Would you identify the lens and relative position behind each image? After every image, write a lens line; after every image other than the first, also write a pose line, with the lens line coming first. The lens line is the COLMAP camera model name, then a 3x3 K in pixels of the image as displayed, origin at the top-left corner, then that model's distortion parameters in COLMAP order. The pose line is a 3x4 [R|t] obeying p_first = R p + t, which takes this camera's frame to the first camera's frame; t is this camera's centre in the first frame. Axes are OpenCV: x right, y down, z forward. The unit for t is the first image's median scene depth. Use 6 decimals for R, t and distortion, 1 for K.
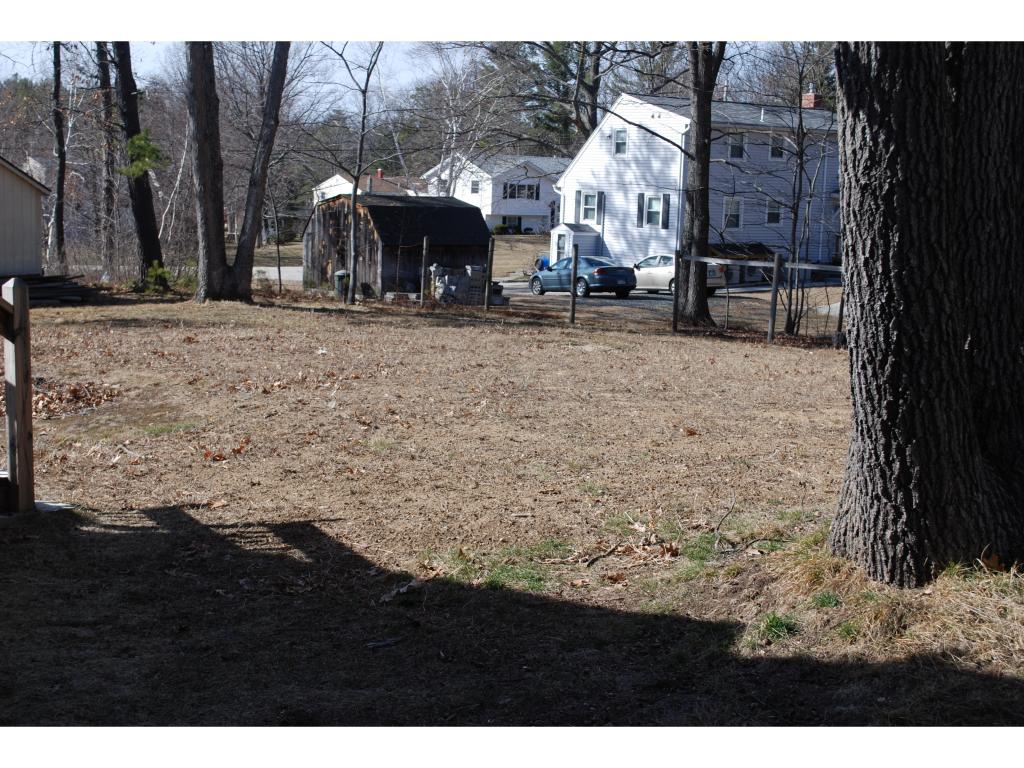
lens RADIAL K [[1566.7, 0, 512.0], [0, 1566.7, 384.0], [0, 0, 1]] dist [0.010851, 0.004918]
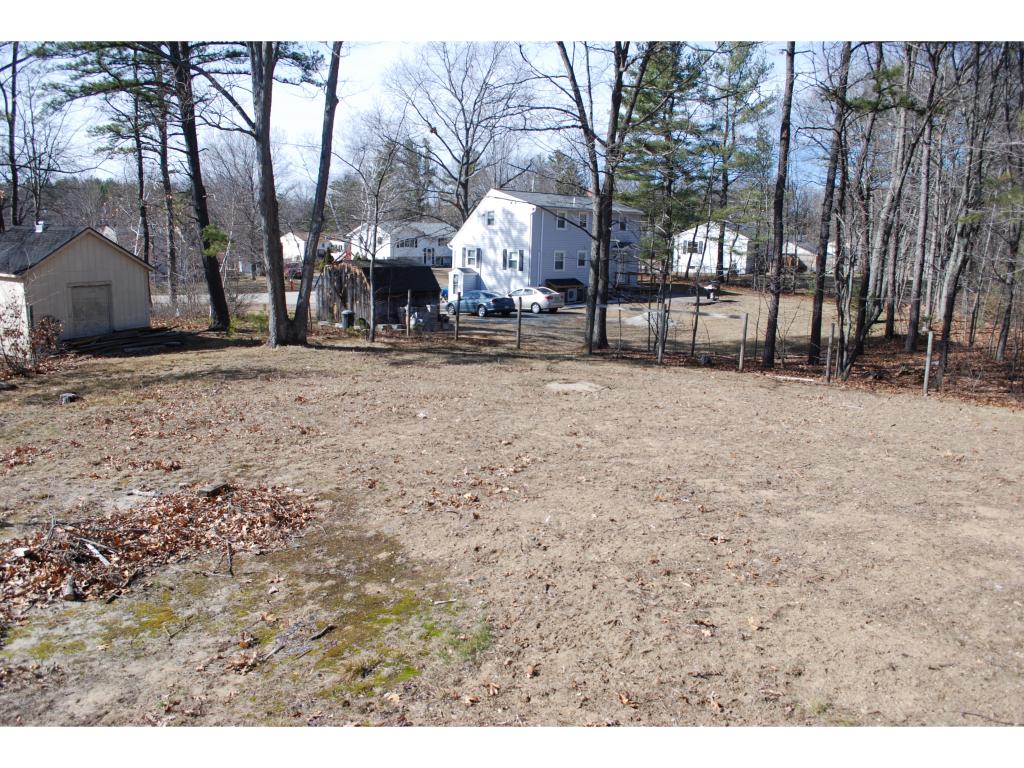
lens RADIAL K [[804.5, 0, 512.0], [0, 804.5, 384.0], [0, 0, 1]] dist [-0.080492, -0.005279]
pose [[0.981820, -0.041205, 0.185289, -0.075040], [0.028676, 0.997149, 0.069799, -0.039126], [-0.187637, -0.063217, 0.980202, 0.153605]]
